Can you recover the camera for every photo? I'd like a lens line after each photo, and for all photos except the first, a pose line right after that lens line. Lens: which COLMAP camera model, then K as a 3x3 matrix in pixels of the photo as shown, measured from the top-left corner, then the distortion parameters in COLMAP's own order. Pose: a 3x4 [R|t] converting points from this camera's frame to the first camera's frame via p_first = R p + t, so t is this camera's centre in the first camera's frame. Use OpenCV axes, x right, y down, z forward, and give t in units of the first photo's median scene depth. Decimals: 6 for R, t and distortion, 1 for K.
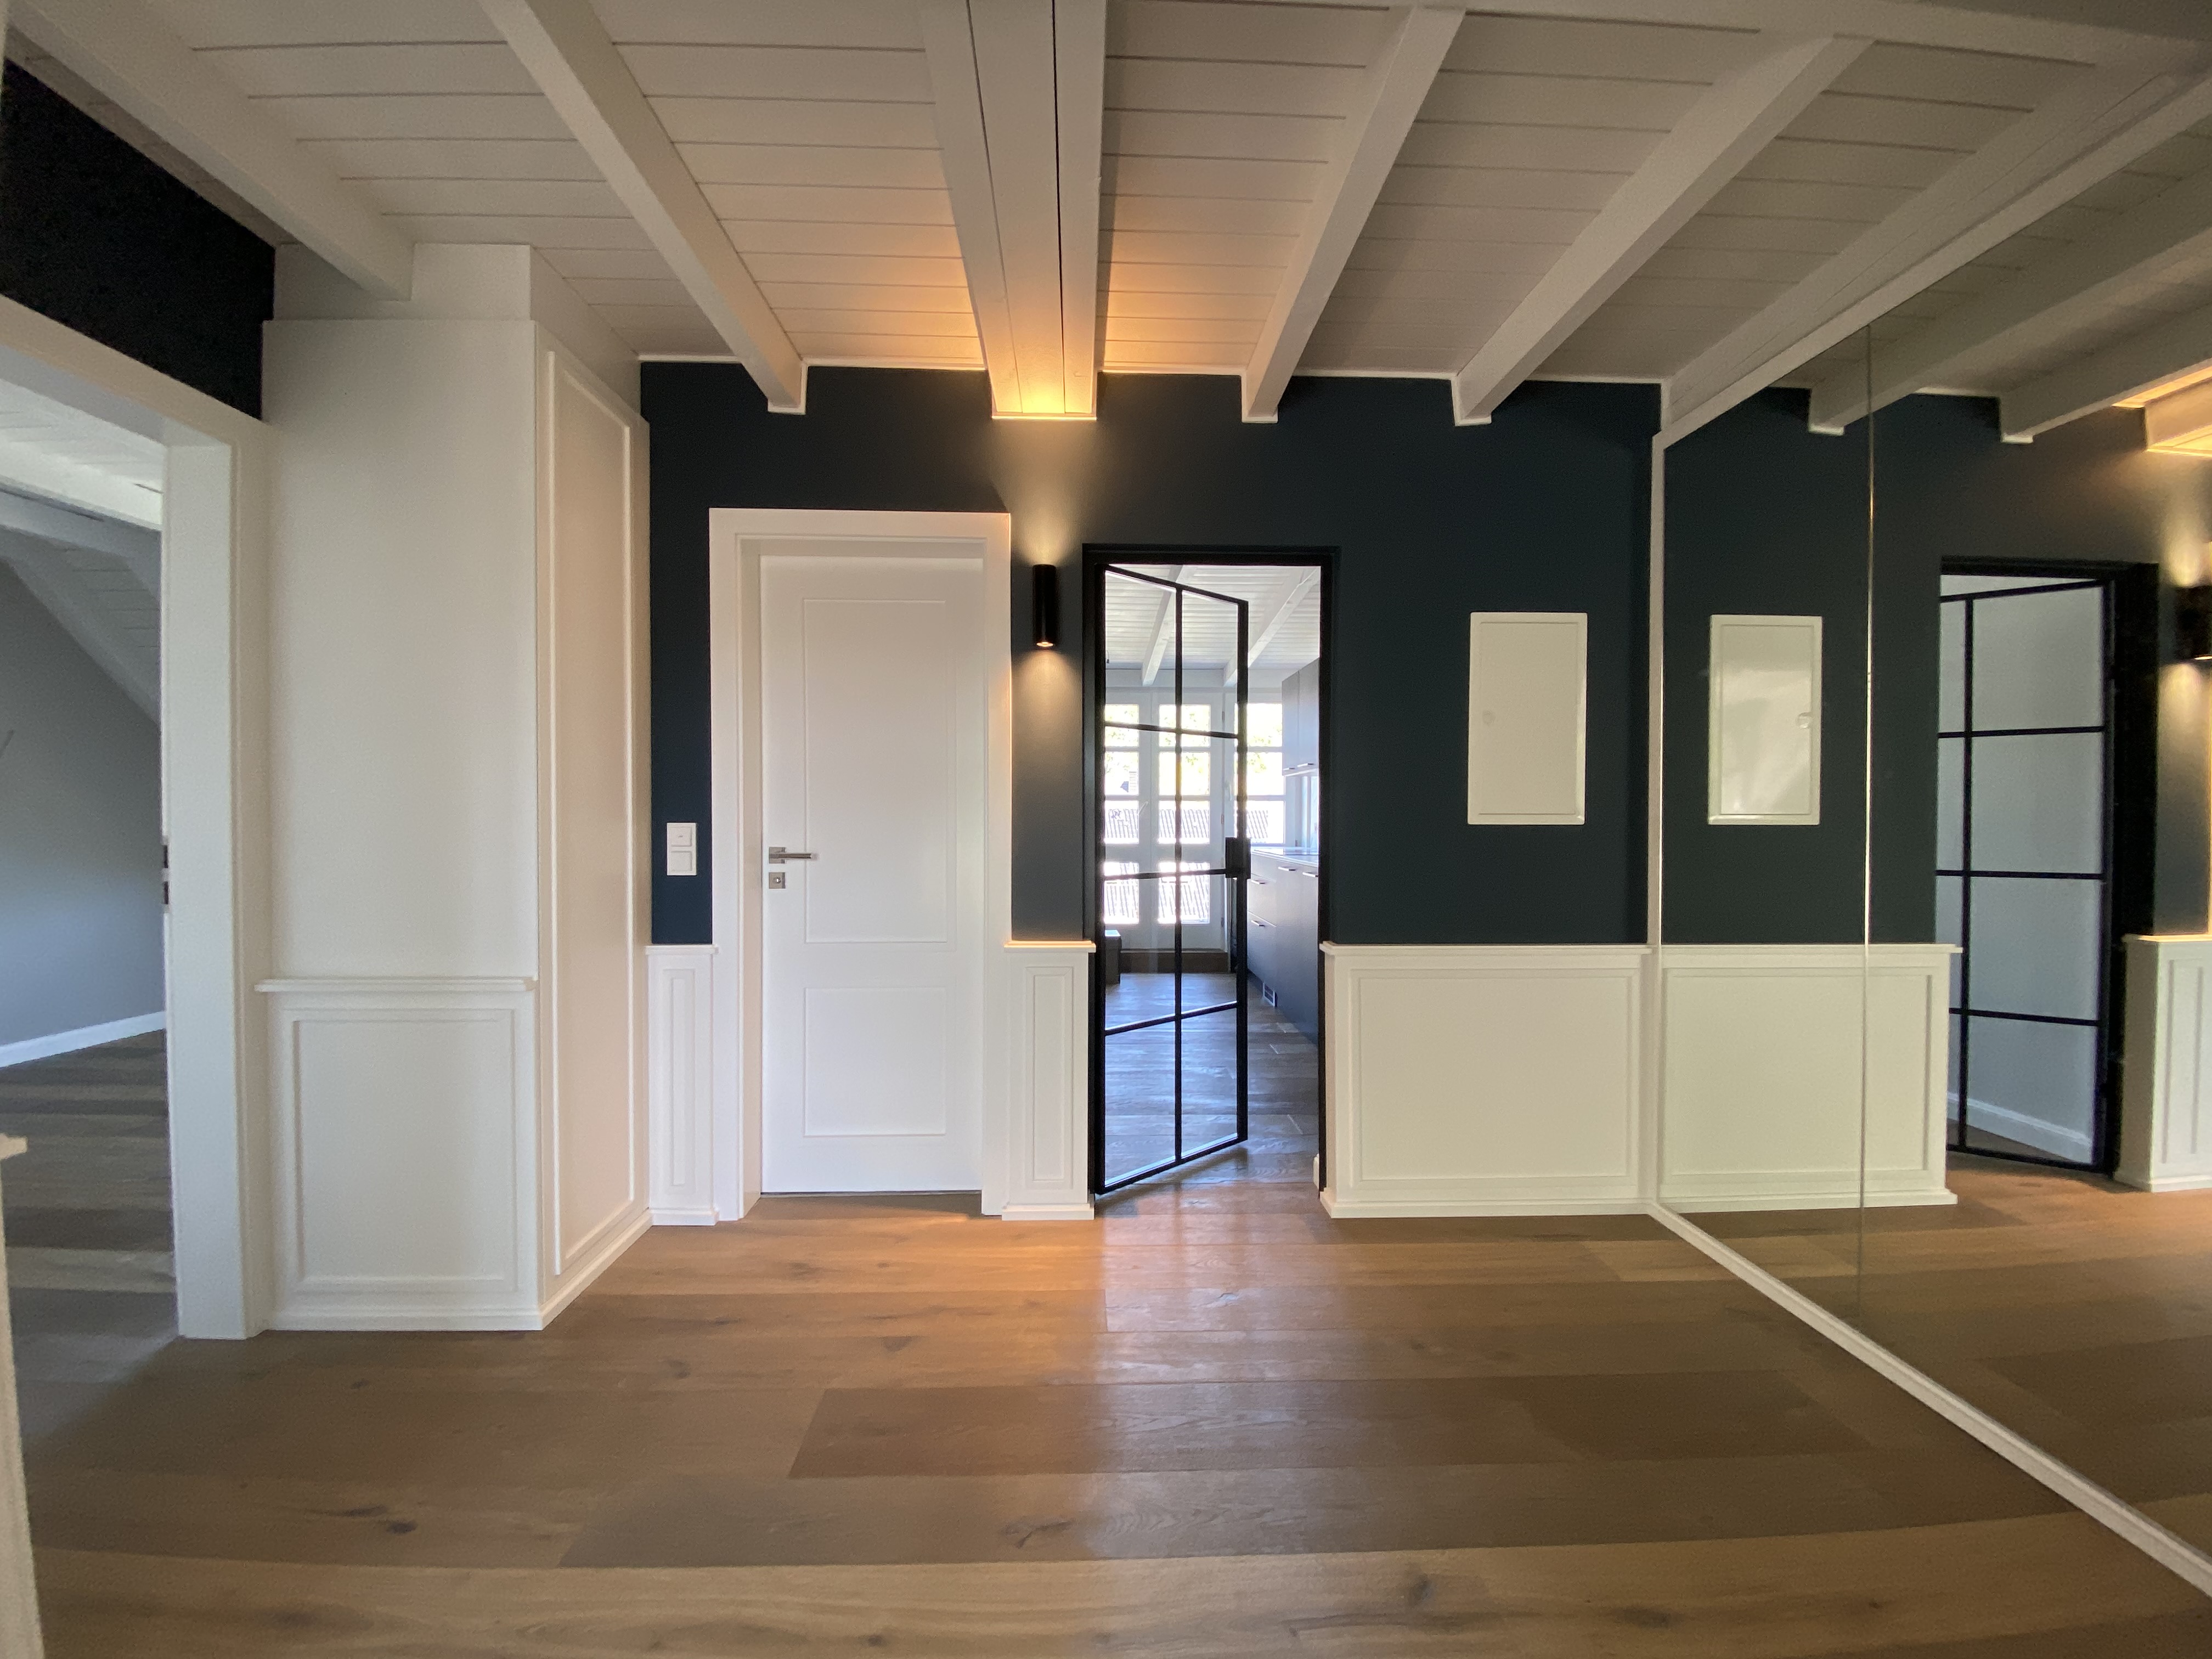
lens RADIAL K [[901.3, 0, 1106.0], [0, 901.3, 829.5], [0, 0, 1]] dist [0.029864, -0.021993]
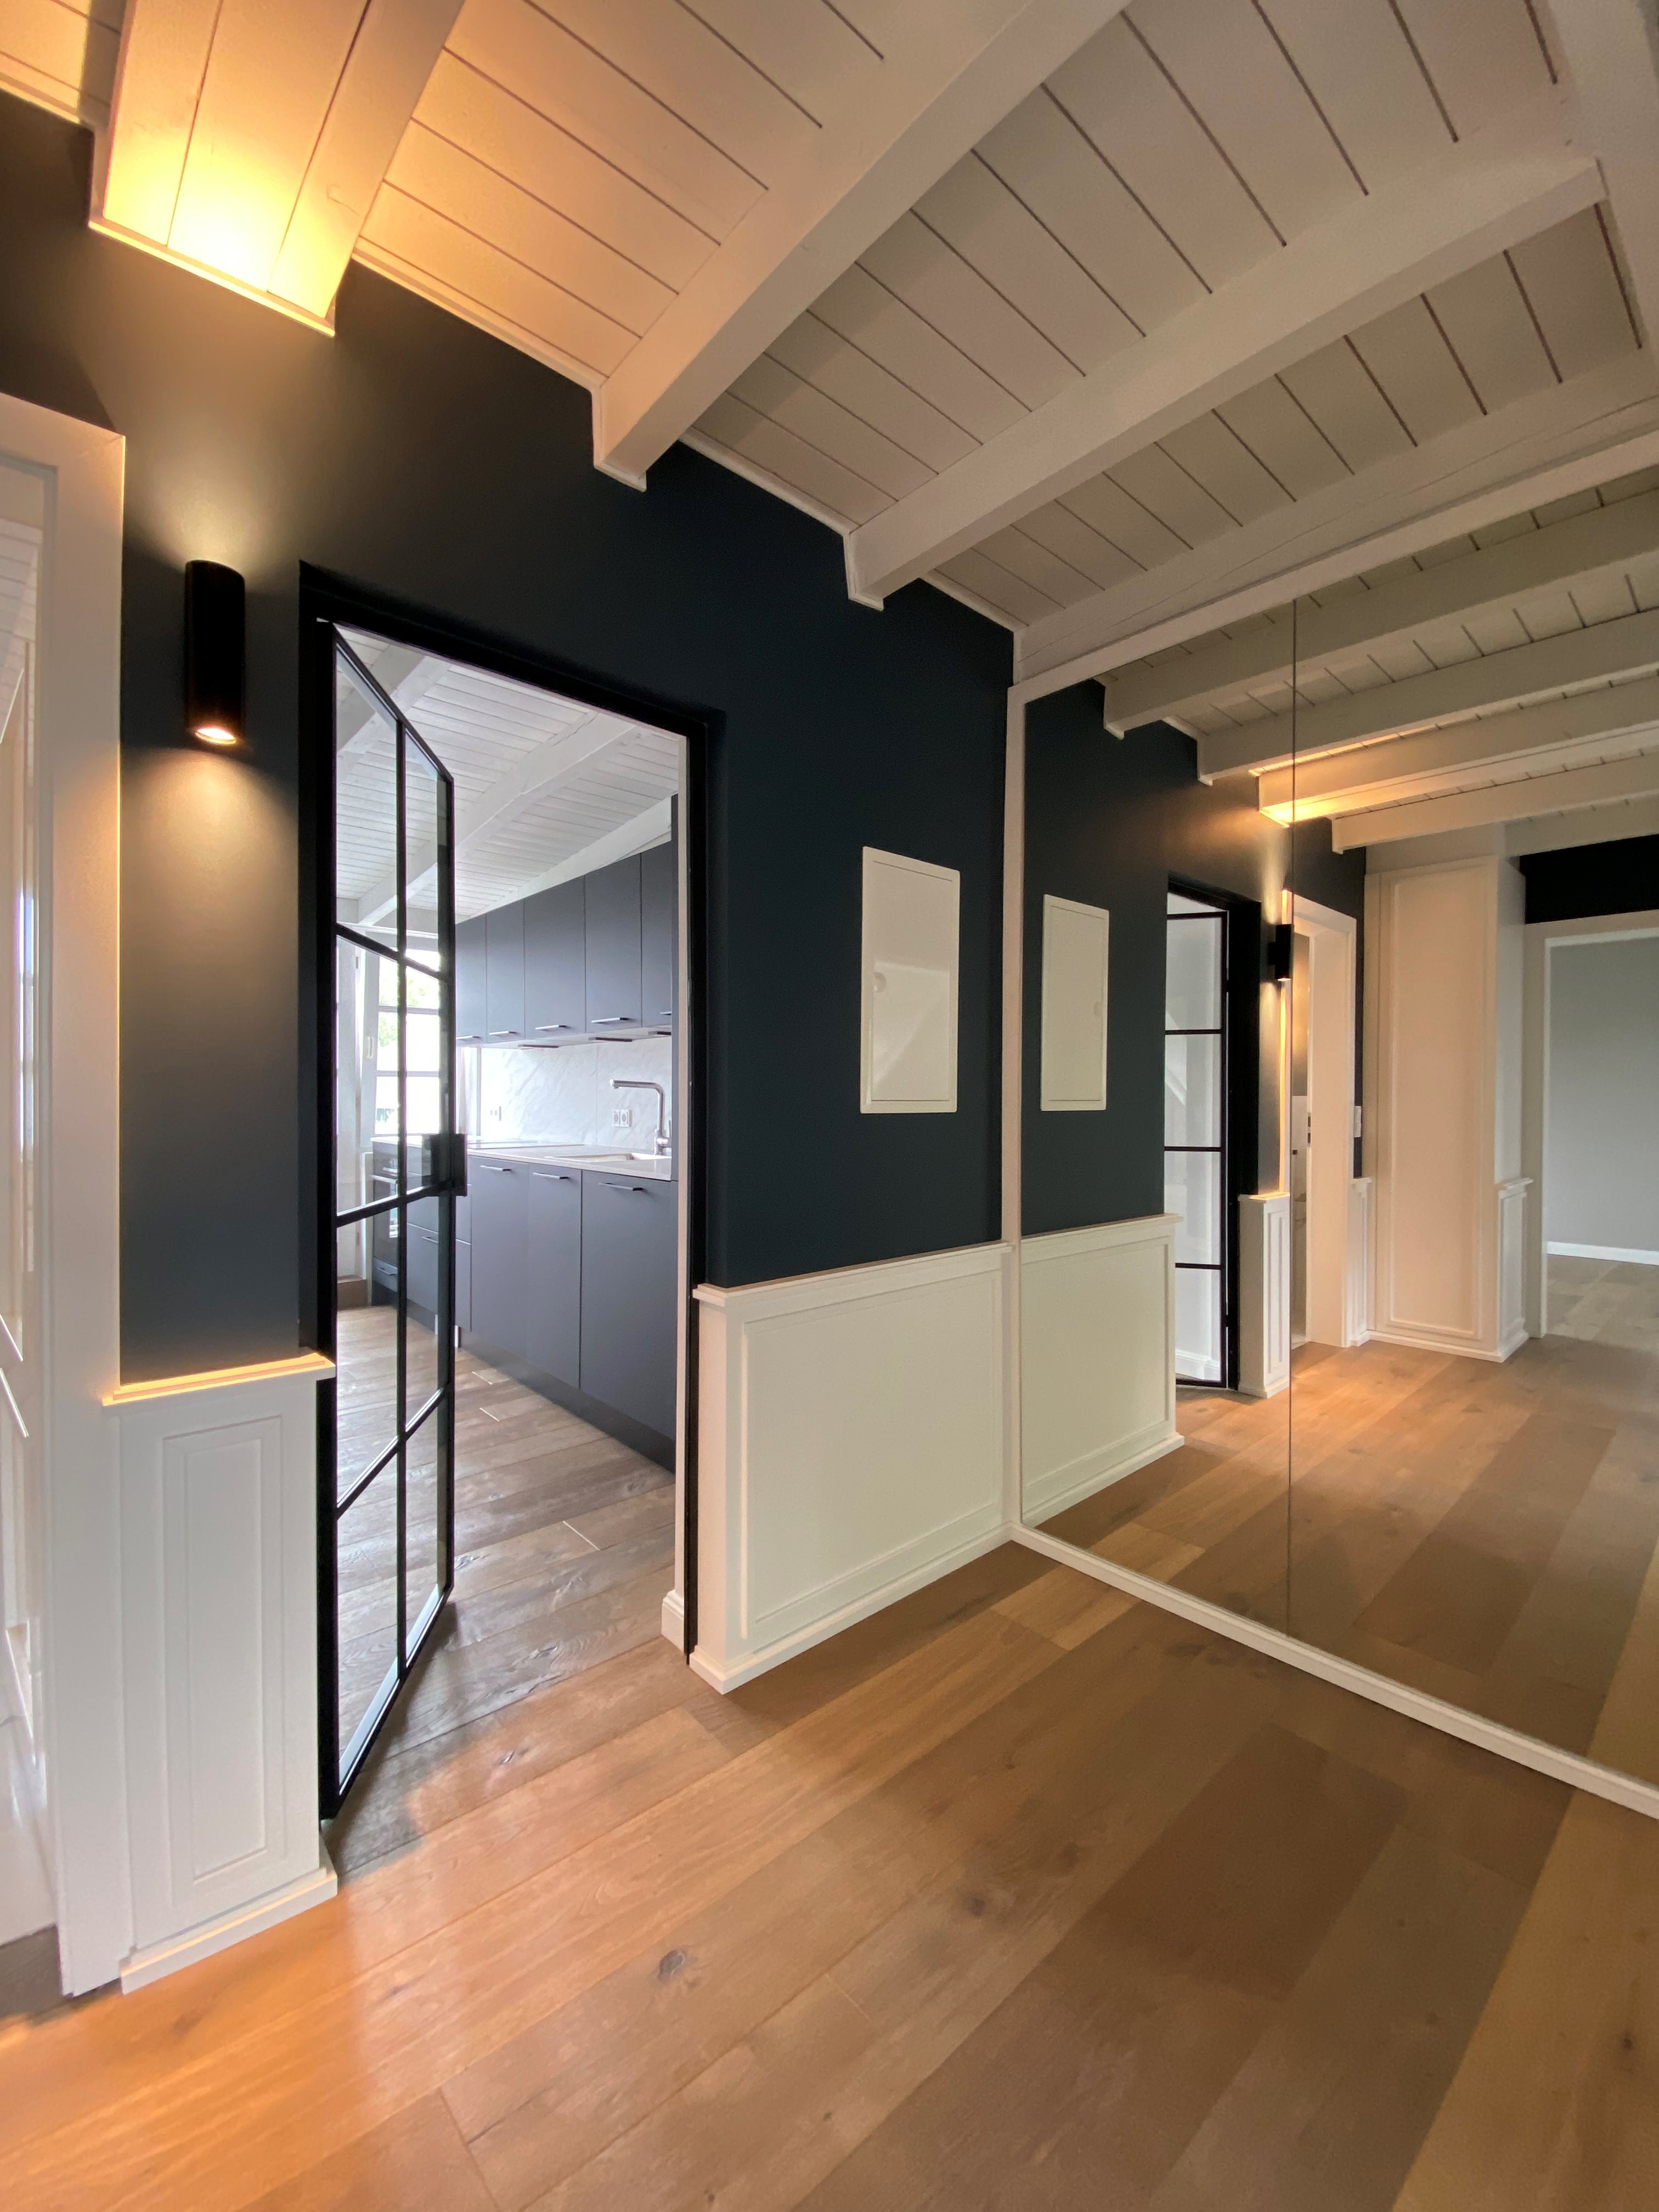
lens RADIAL K [[901.3, 0, 841.1], [0, 901.3, 1101.9], [0, 0, 1]] dist [0.029864, -0.021993]
pose [[0.767486, -0.001944, 0.641063, -0.118718], [0.010871, 0.999891, -0.009983, -0.007476], [-0.640974, 0.014631, 0.767423, 0.417098]]
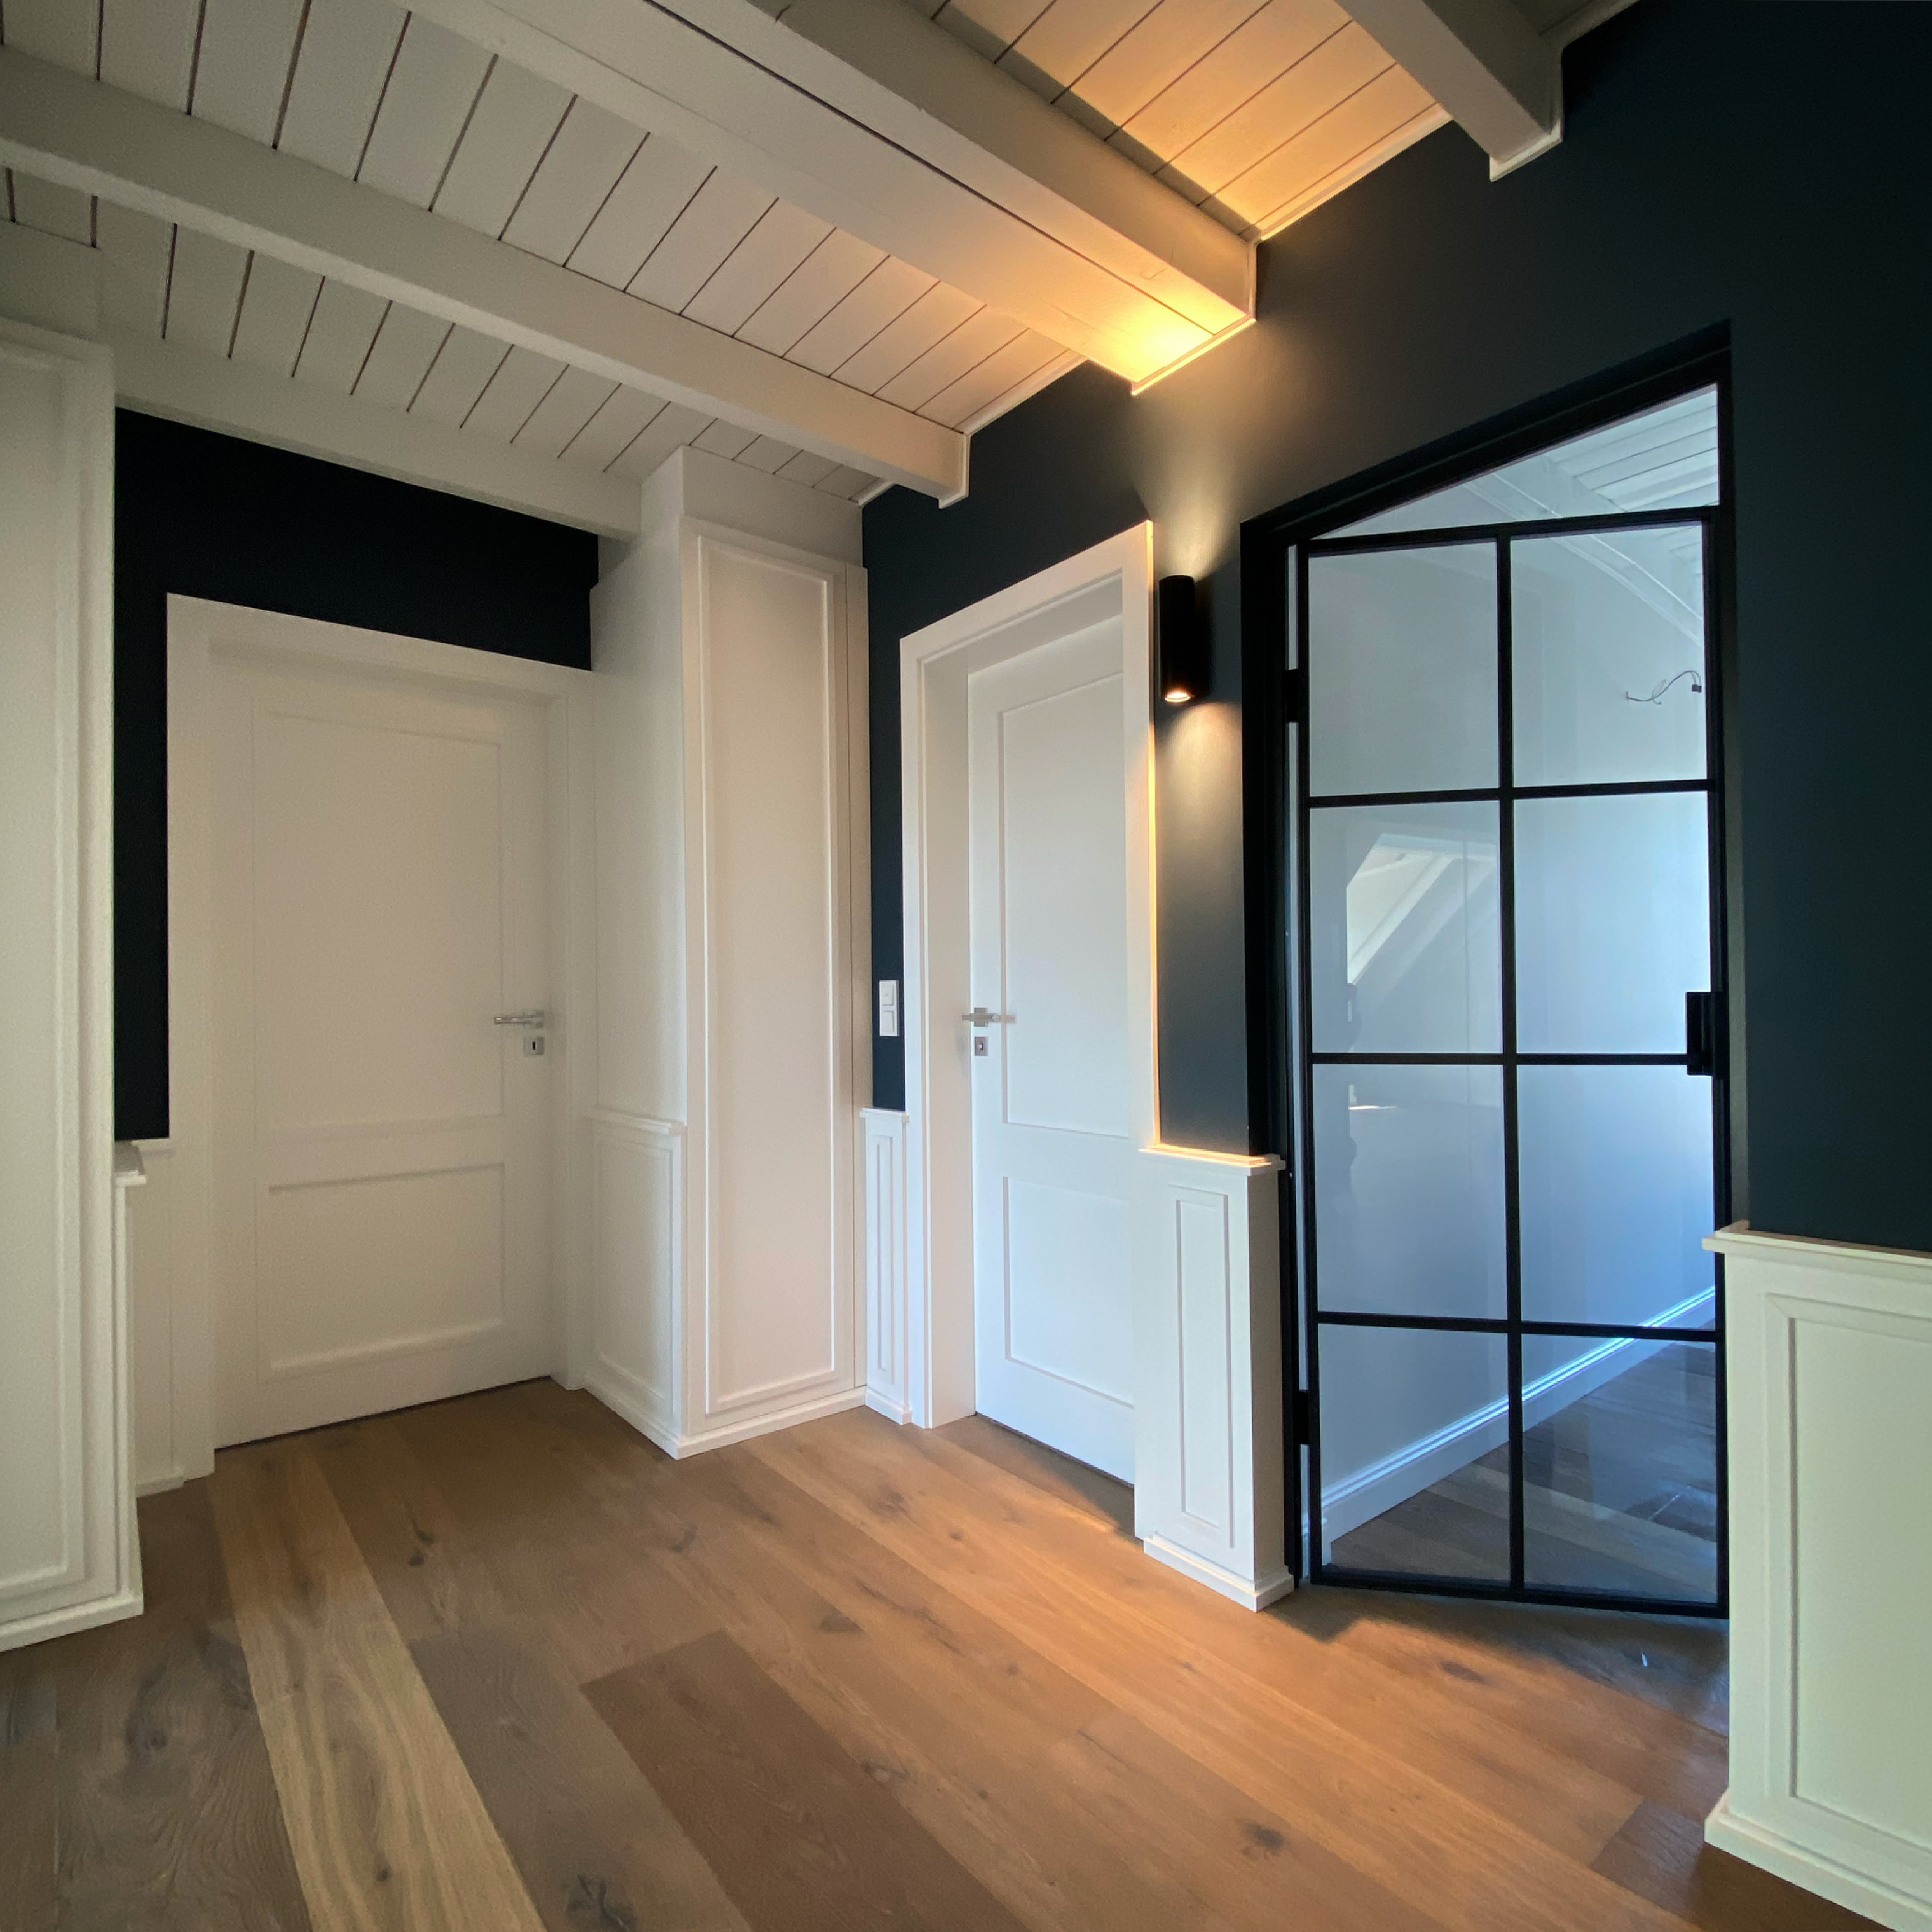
lens RADIAL K [[1079.9, 0, 984.5], [0, 1079.9, 988.2], [0, 0, 1]] dist [0.033137, -0.029639]
pose [[0.606303, -0.013849, -0.795113, 0.466821], [-0.001685, 0.999824, -0.018700, 0.021432], [0.795232, 0.012677, 0.606173, 0.396780]]
